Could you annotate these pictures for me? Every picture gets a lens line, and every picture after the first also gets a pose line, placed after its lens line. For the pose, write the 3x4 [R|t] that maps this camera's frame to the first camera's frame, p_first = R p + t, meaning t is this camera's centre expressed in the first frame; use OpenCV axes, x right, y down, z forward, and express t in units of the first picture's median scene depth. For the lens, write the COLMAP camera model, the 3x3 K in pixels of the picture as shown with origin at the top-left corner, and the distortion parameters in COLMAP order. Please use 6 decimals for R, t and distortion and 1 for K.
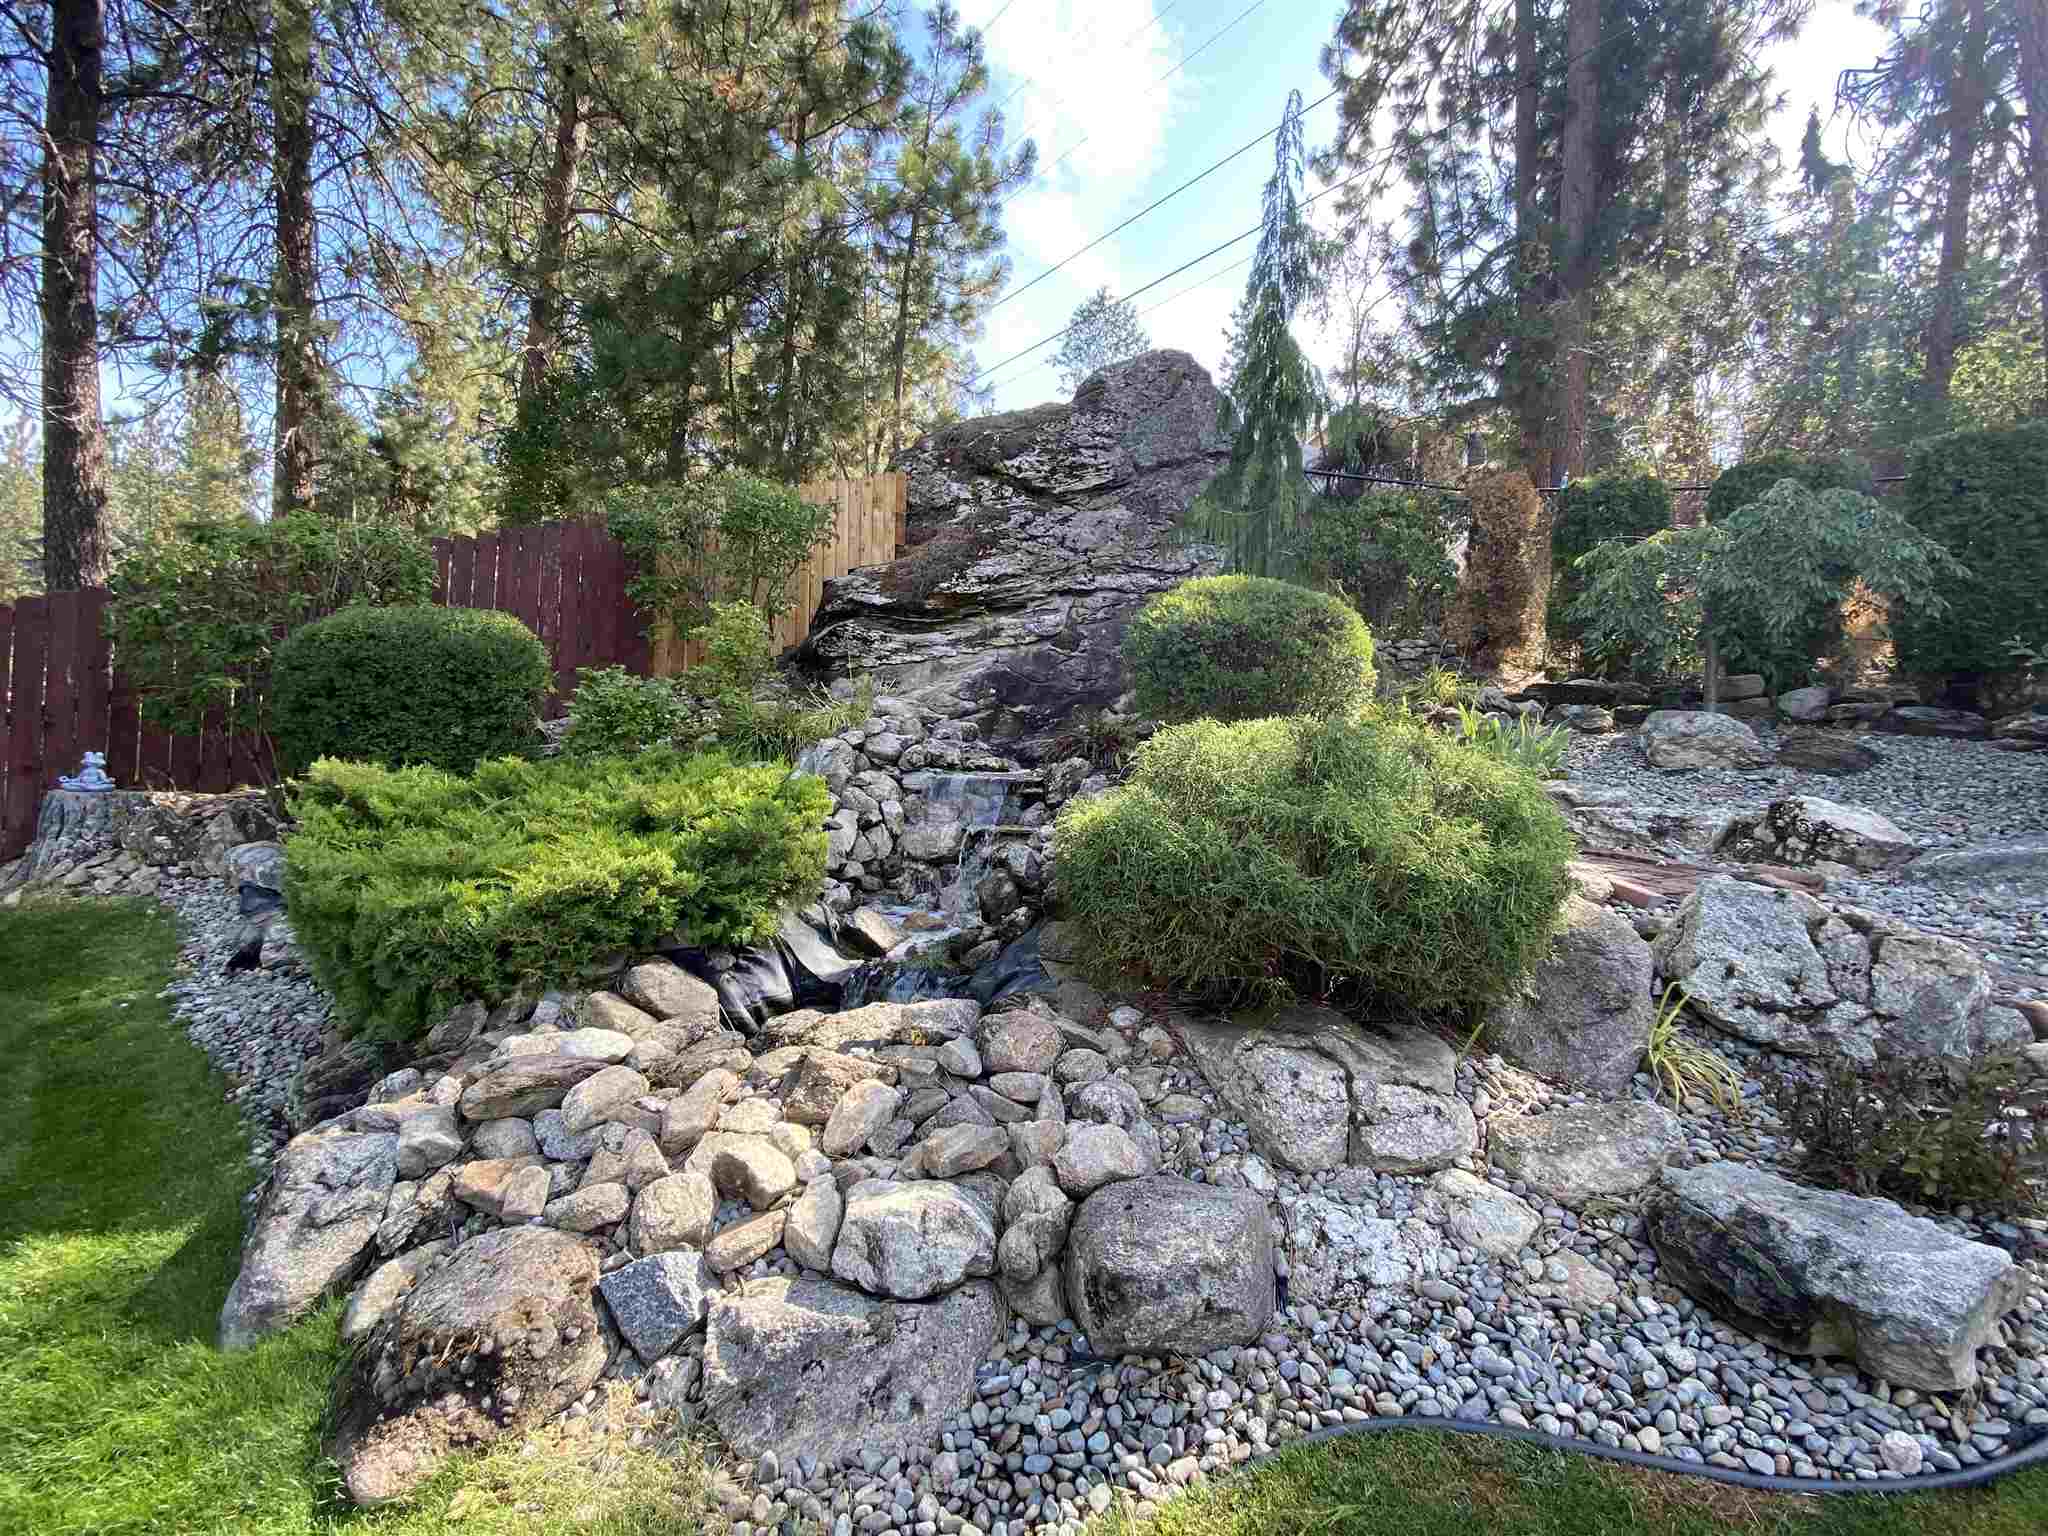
lens RADIAL K [[891.1, 0, 1027.8], [0, 891.1, 817.6], [0, 0, 1]] dist [0.001830, -0.013836]
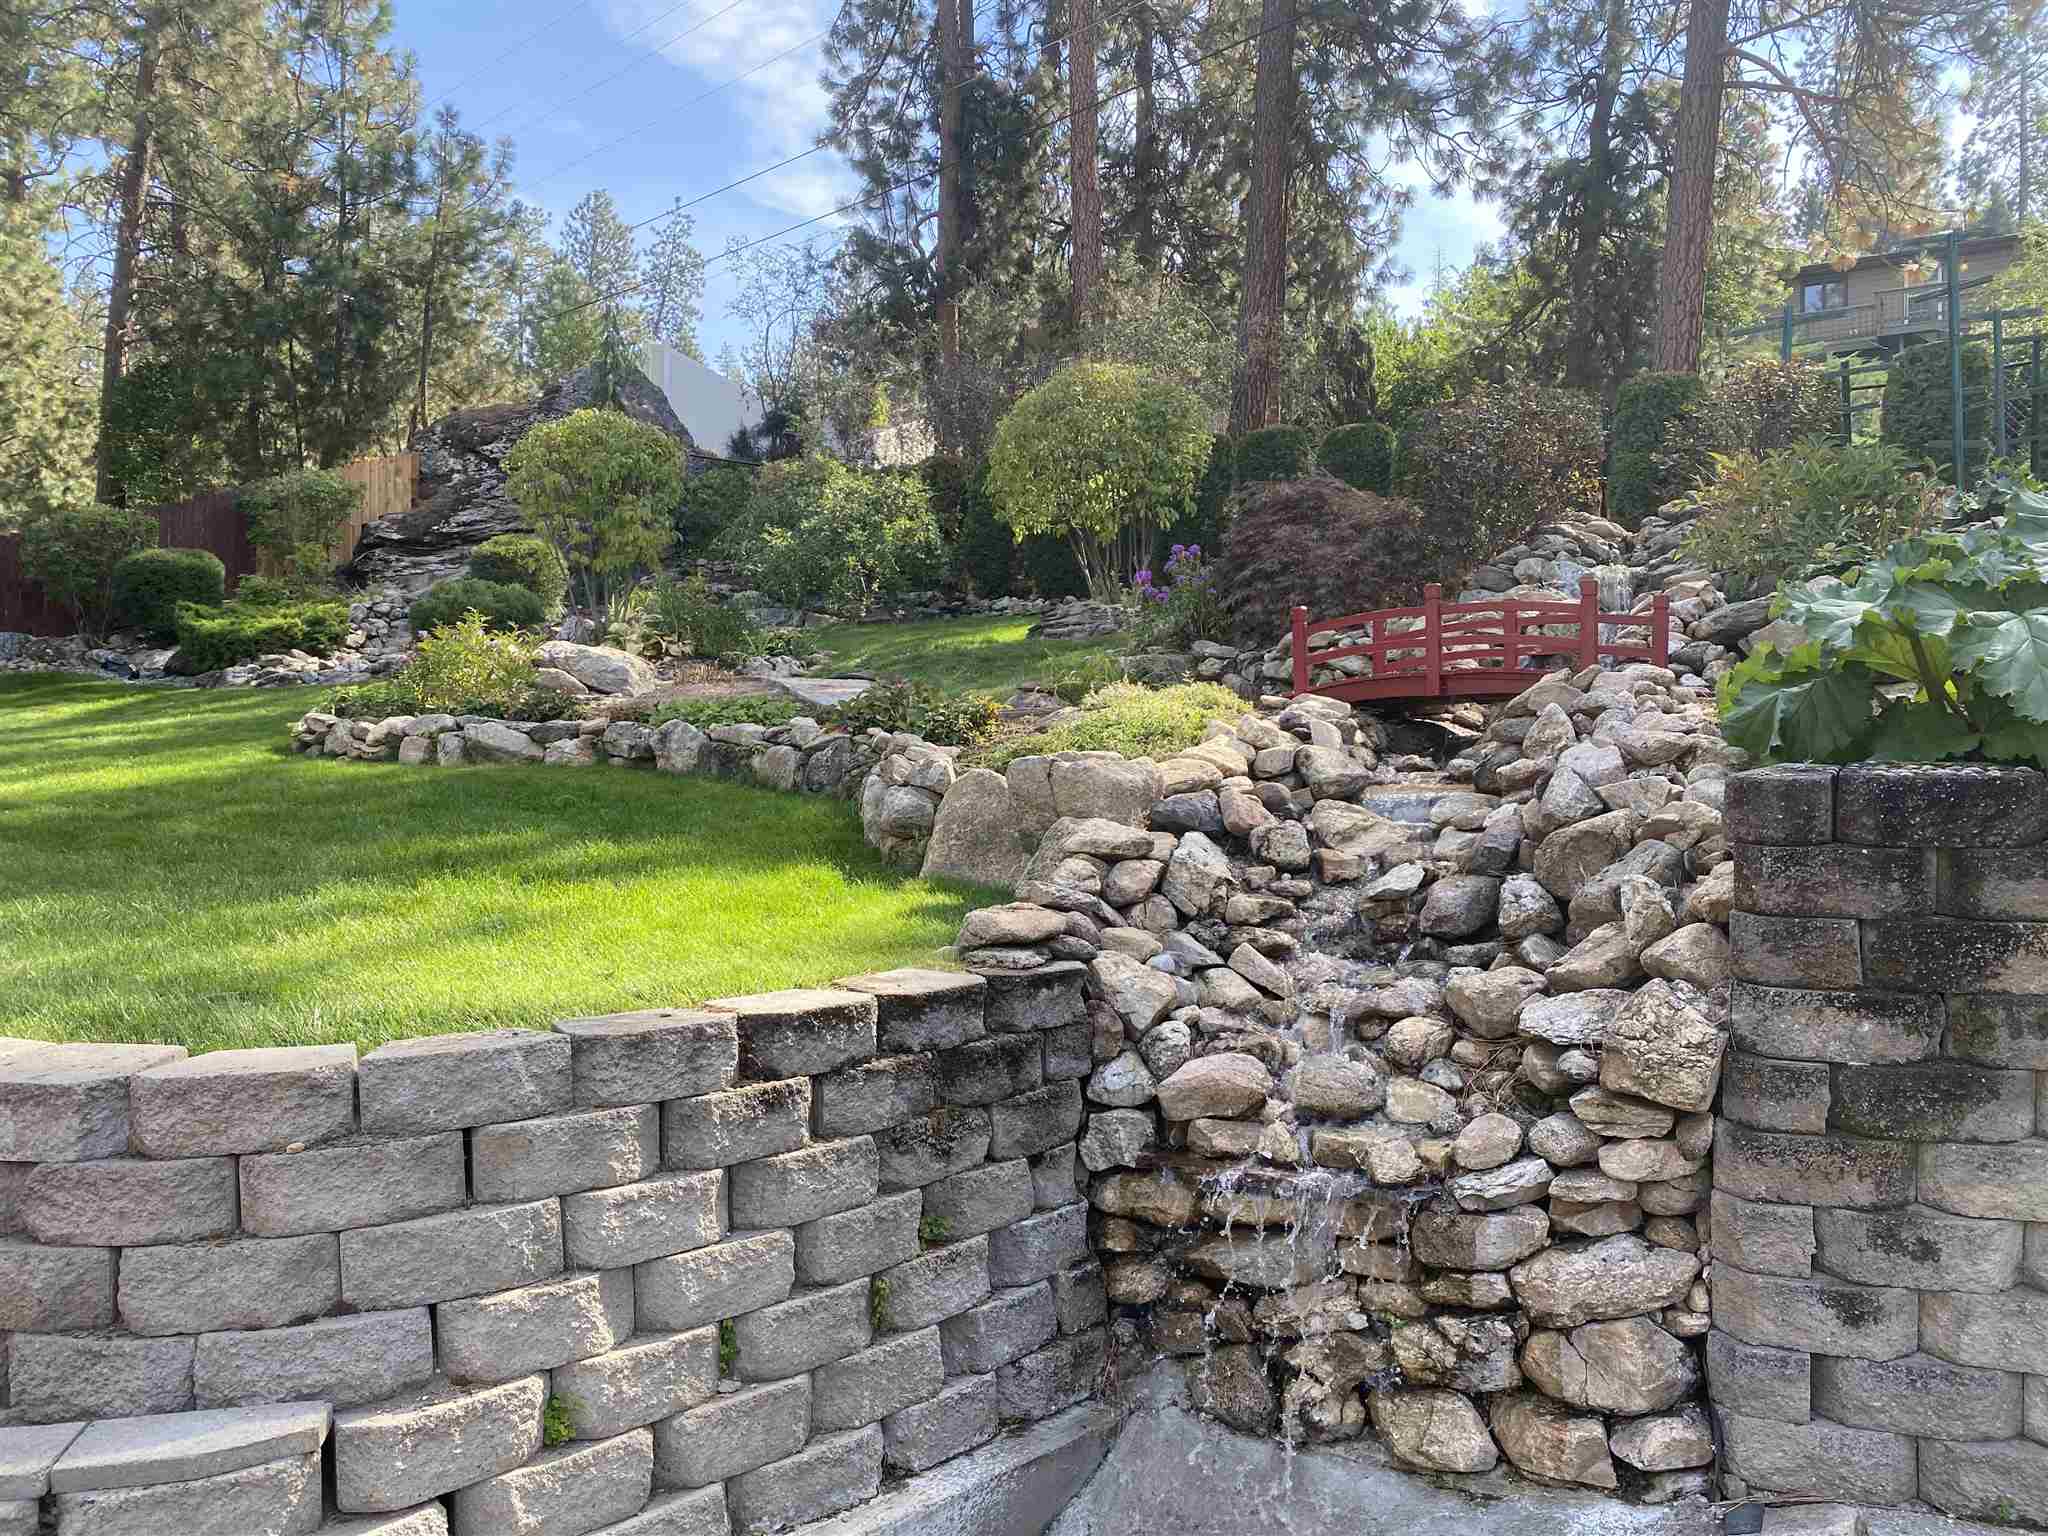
lens RADIAL K [[1556.2, 0, 1006.5], [0, 1556.2, 778.6], [0, 0, 1]] dist [0.022173, -0.022556]
pose [[0.991072, -0.028085, 0.130340, 0.556803], [0.035100, 0.998038, -0.051839, 0.387304], [-0.128628, 0.055951, 0.990113, -1.955716]]
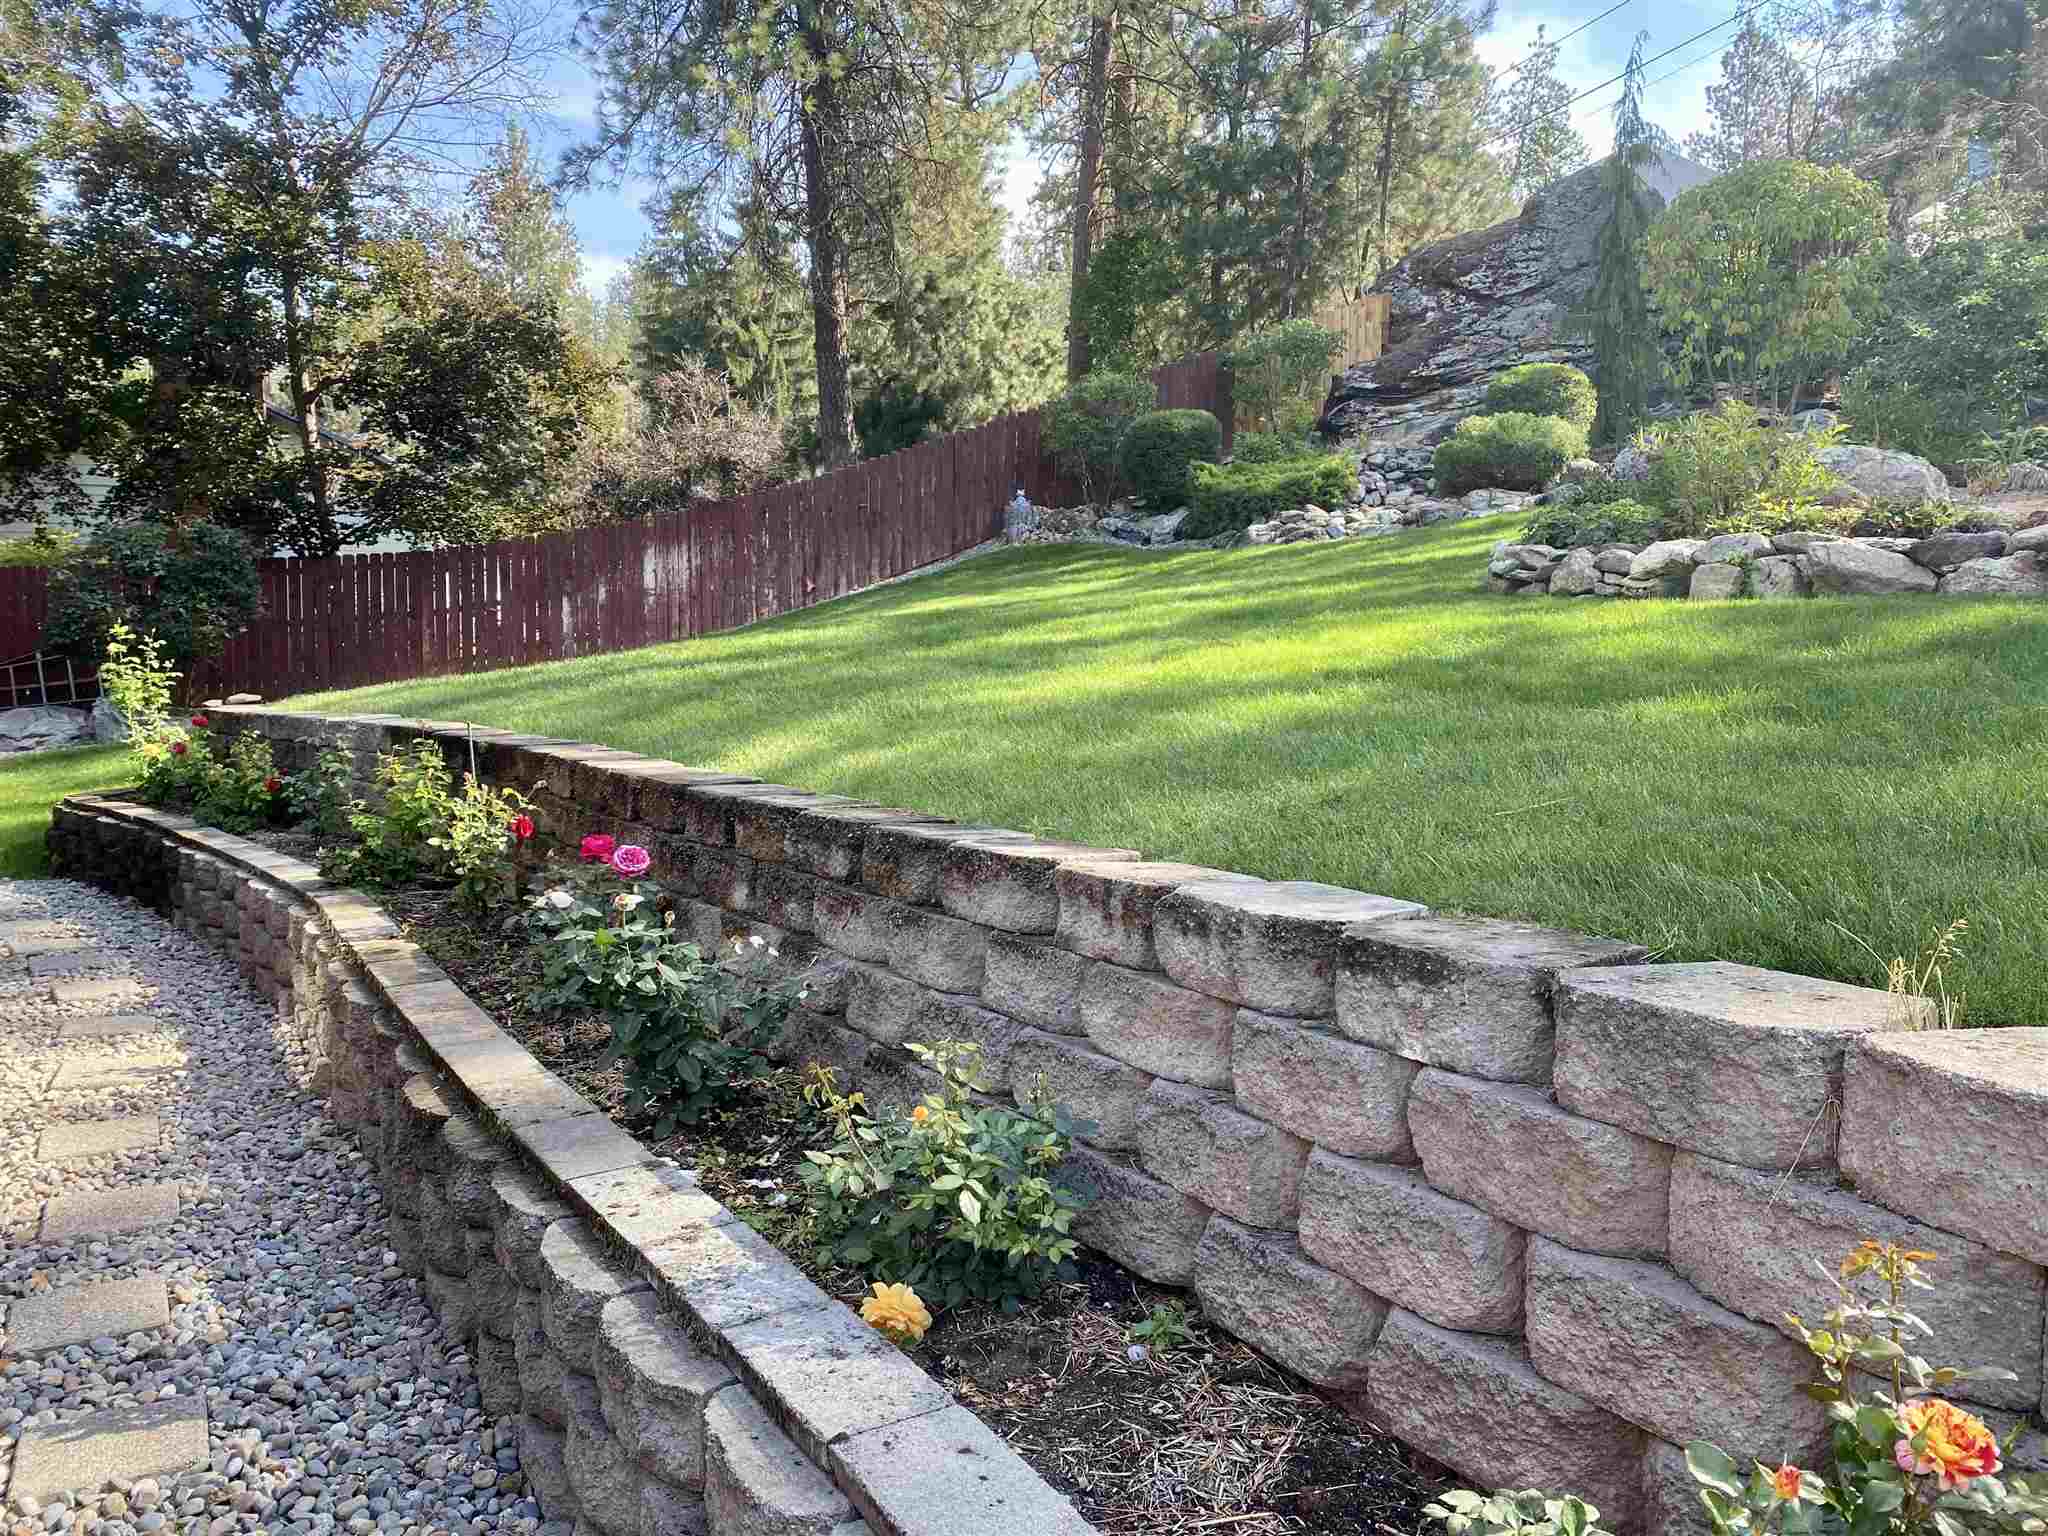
lens RADIAL K [[1556.2, 0, 1016.3], [0, 1556.2, 773.8], [0, 0, 1]] dist [0.022173, -0.022556]
pose [[0.929845, -0.001171, -0.367950, 0.249601], [0.005956, 0.999912, 0.011867, 0.383711], [0.367904, -0.013226, 0.929770, -1.709022]]
